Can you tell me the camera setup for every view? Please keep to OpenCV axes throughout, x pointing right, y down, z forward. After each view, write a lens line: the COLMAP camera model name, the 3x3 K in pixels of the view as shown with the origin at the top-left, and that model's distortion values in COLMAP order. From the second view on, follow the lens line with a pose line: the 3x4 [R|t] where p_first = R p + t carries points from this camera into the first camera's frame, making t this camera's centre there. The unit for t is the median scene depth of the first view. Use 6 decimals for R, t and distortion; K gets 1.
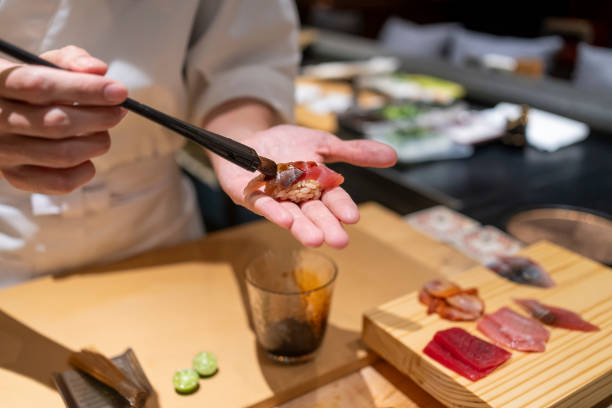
lens RADIAL K [[623.5, 0, 306.0], [0, 623.5, 204.0], [0, 0, 1]] dist [-0.001167, -0.015968]
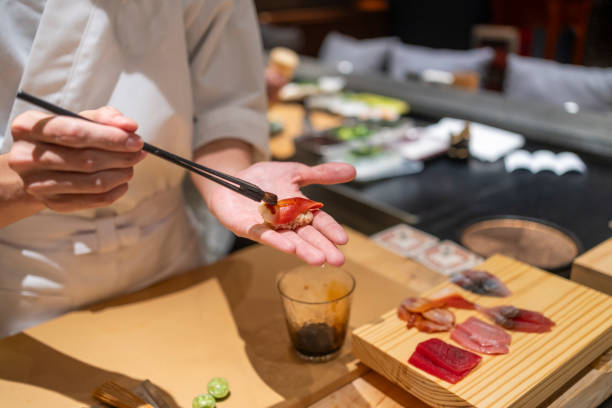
lens RADIAL K [[623.5, 0, 306.0], [0, 623.5, 204.0], [0, 0, 1]] dist [-0.001167, -0.015968]
pose [[0.993980, -0.063106, 0.089560, -0.080706], [0.063990, 0.997926, -0.007028, -0.057106], [-0.088931, 0.012717, 0.995957, -0.140167]]
